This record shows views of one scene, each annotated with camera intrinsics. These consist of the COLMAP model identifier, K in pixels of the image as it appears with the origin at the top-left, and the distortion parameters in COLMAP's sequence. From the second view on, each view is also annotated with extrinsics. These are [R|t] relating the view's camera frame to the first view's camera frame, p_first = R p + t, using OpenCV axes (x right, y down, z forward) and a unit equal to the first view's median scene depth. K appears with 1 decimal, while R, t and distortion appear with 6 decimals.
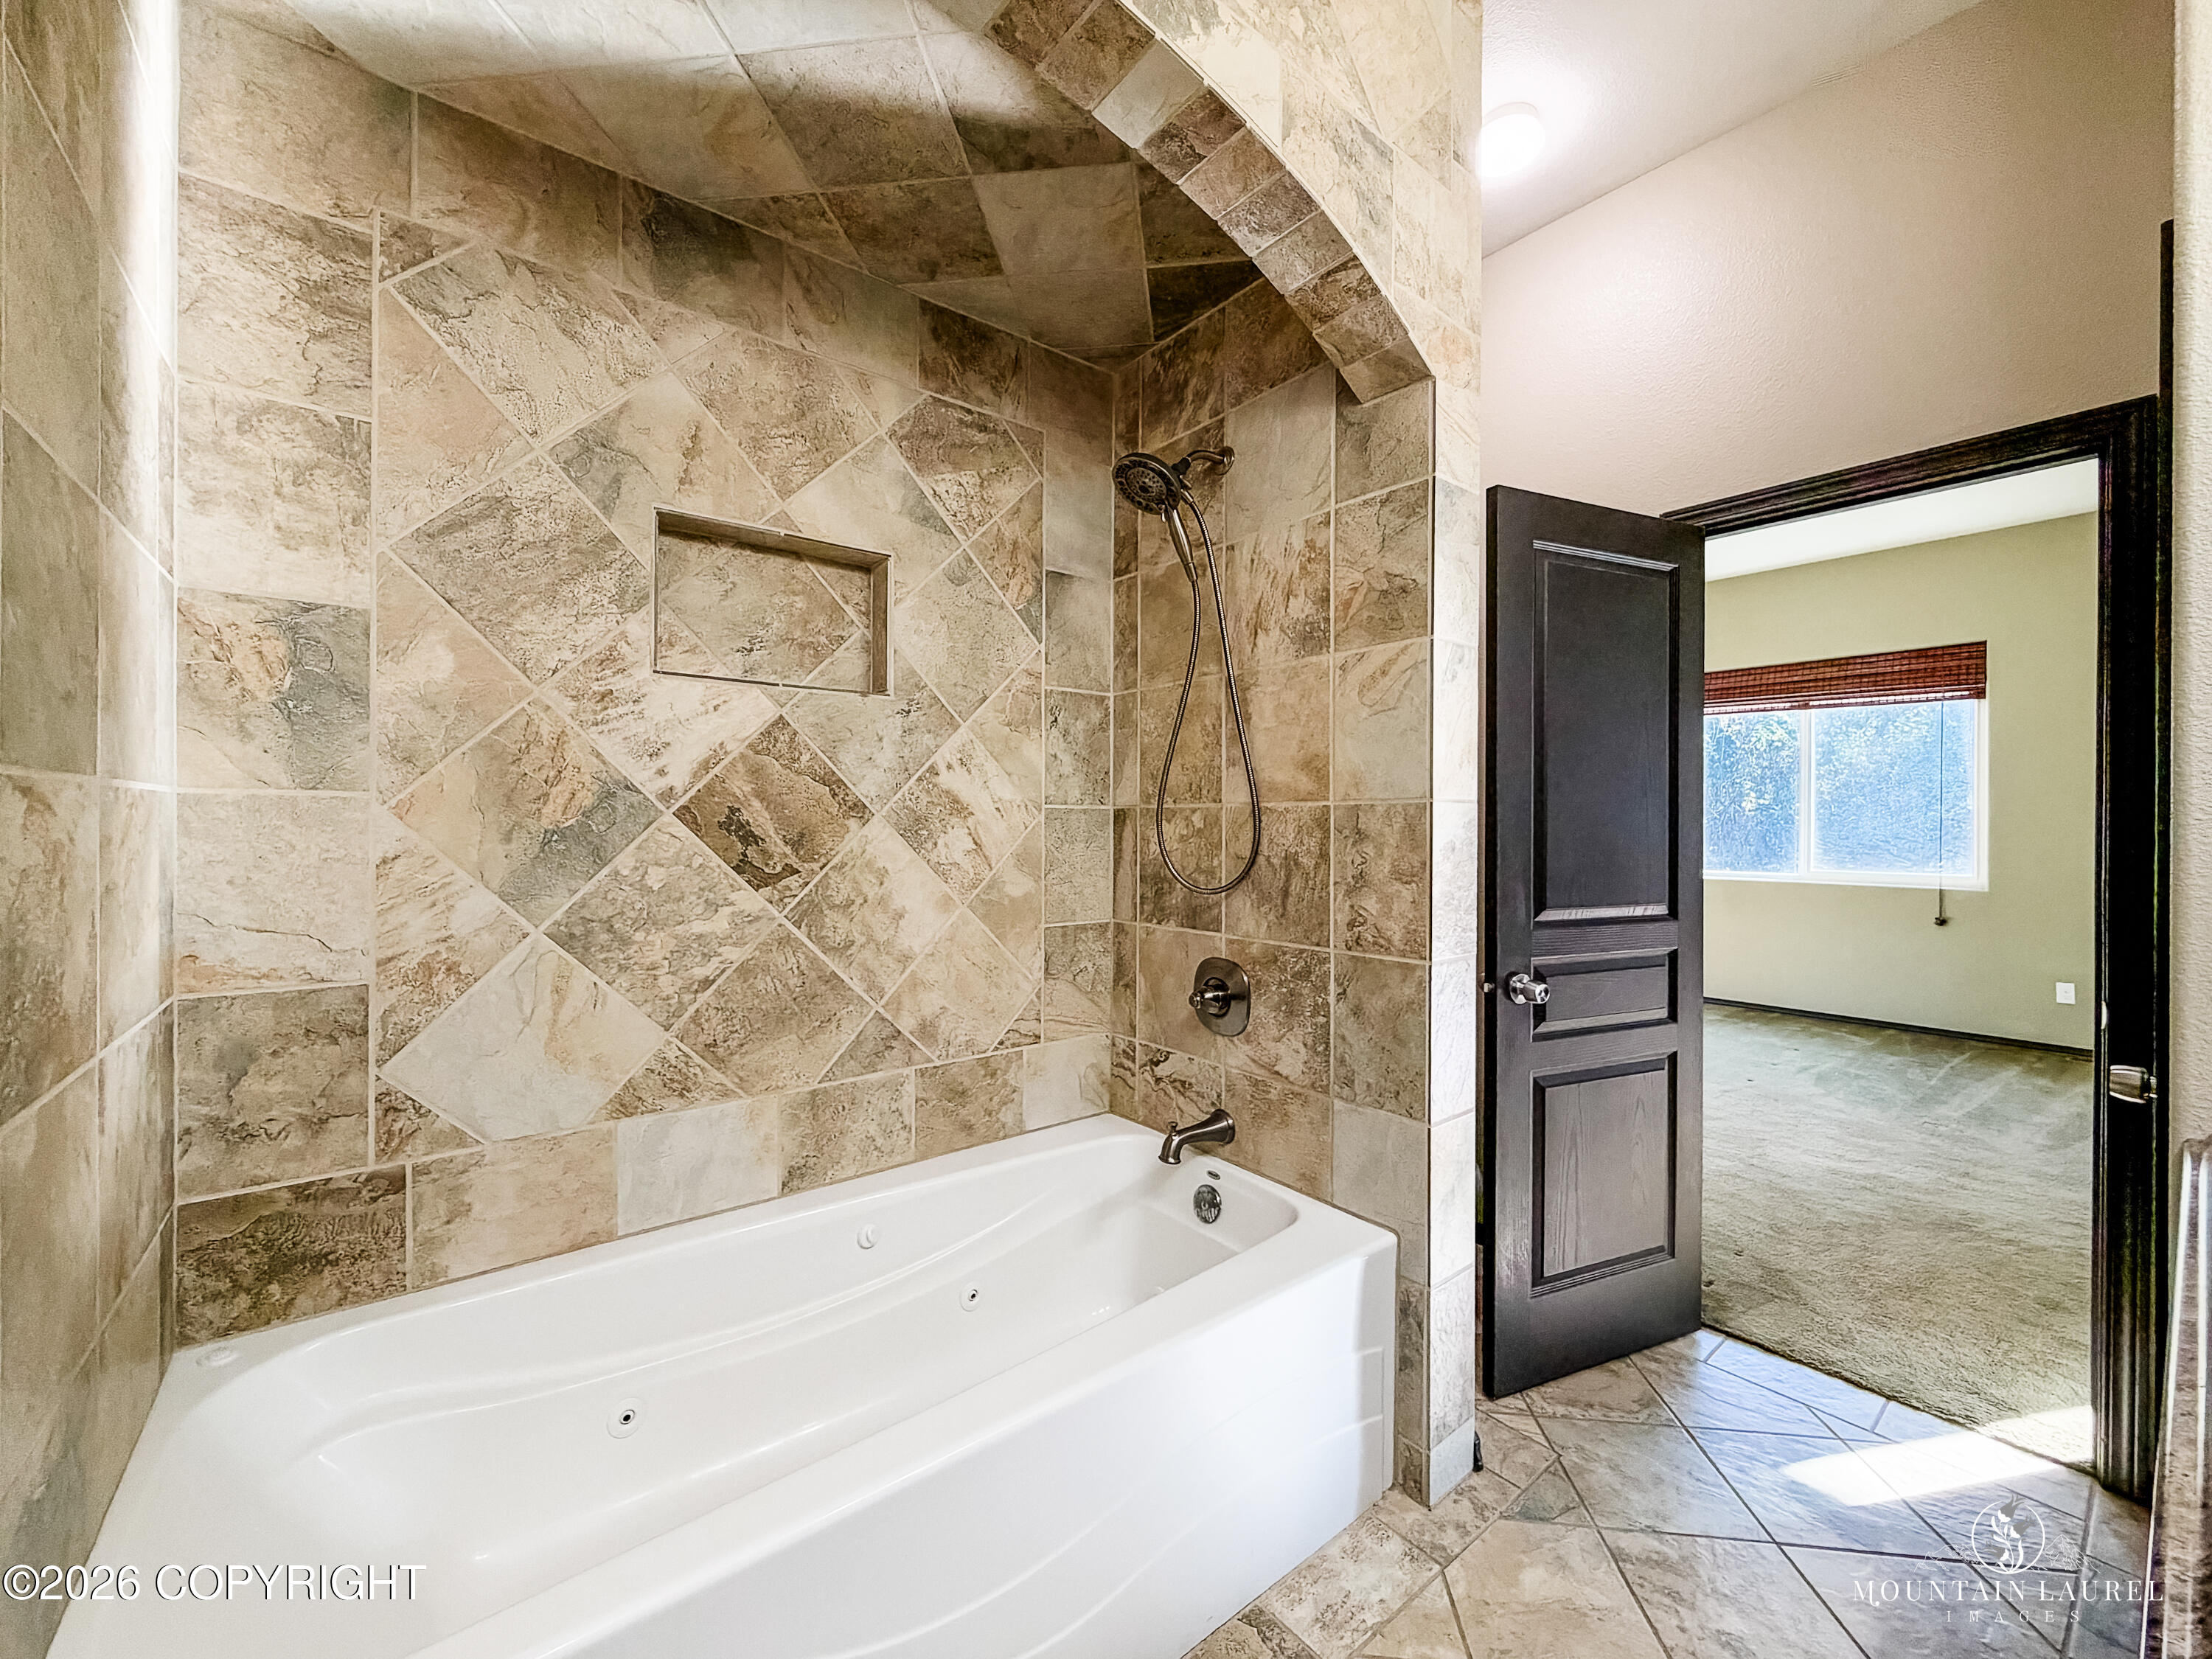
lens RADIAL K [[885.3, 0, 1104.7], [0, 885.3, 822.8], [0, 0, 1]] dist [-0.001513, 0.001056]
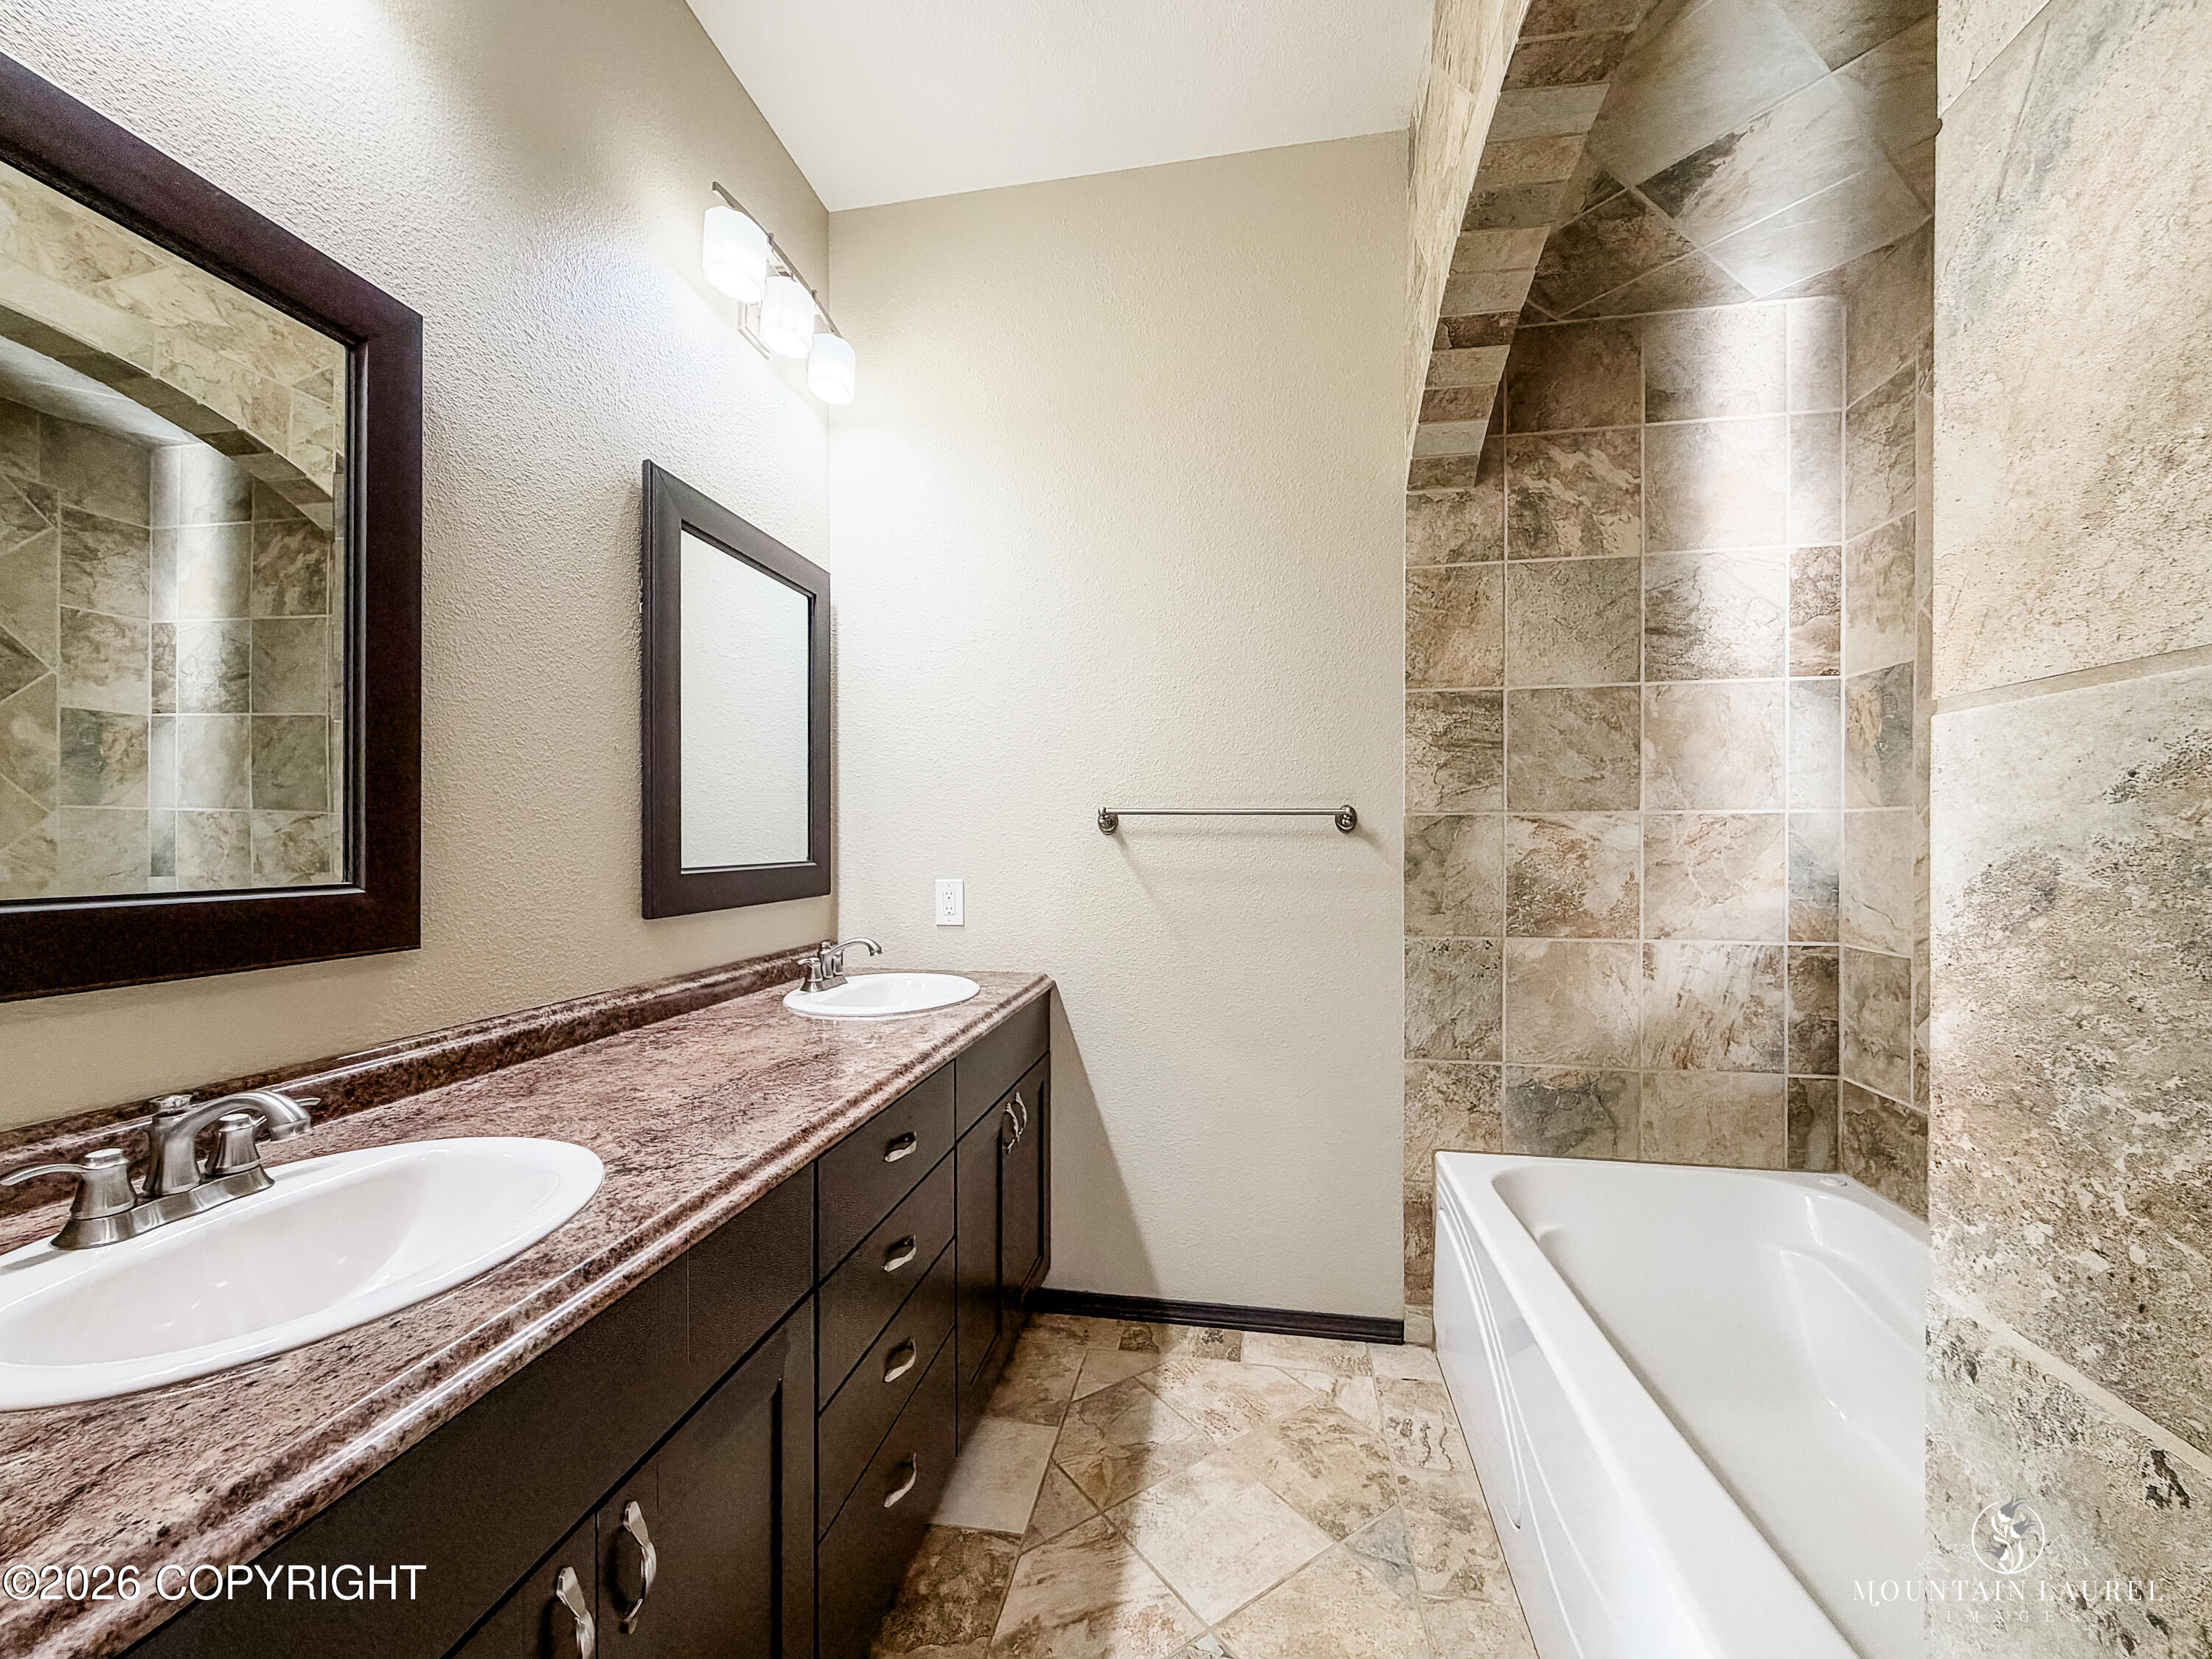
lens RADIAL K [[885.3, 0, 1098.3], [0, 885.3, 840.7], [0, 0, 1]] dist [-0.001513, 0.001056]
pose [[-0.751941, -0.004216, -0.659217, 0.885624], [-0.002984, 0.999991, -0.002991, 0.021881], [0.659223, -0.000282, -0.751947, 1.213617]]
